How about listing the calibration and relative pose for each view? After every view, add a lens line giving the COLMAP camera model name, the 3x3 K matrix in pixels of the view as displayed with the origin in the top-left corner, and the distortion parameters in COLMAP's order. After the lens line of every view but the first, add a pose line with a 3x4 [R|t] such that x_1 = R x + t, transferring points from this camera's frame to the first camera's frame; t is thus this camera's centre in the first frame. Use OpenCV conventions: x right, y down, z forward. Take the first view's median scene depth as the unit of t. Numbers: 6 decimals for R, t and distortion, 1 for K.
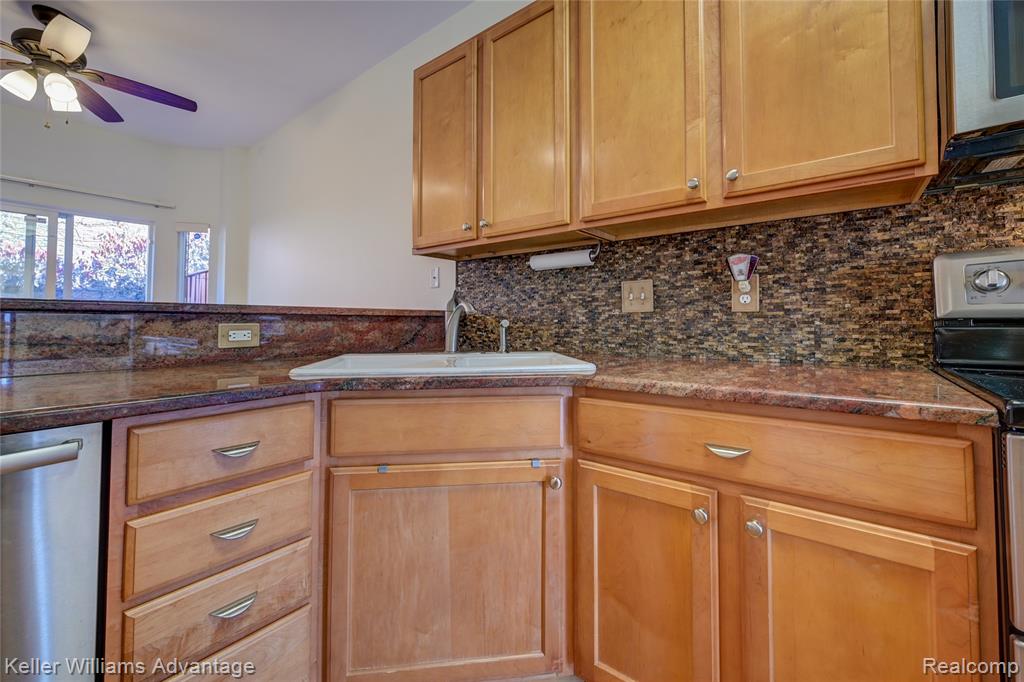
lens RADIAL K [[409.2, 0, 507.7], [0, 409.2, 308.0], [0, 0, 1]] dist [-0.001488, -0.000415]
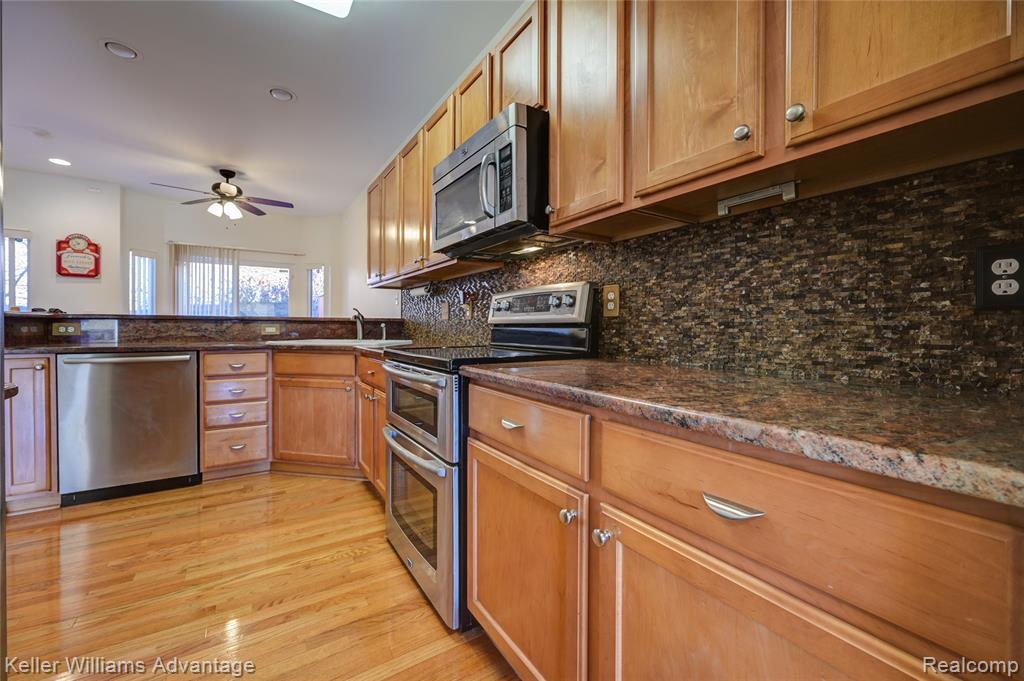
lens RADIAL K [[403.6, 0, 529.0], [0, 403.6, 324.1], [0, 0, 1]] dist [-0.004131, 0.000576]
pose [[0.954170, 0.002040, -0.299257, 1.879464], [0.006507, 0.999599, 0.027561, -0.025903], [0.299194, -0.028245, 0.953774, -0.987381]]
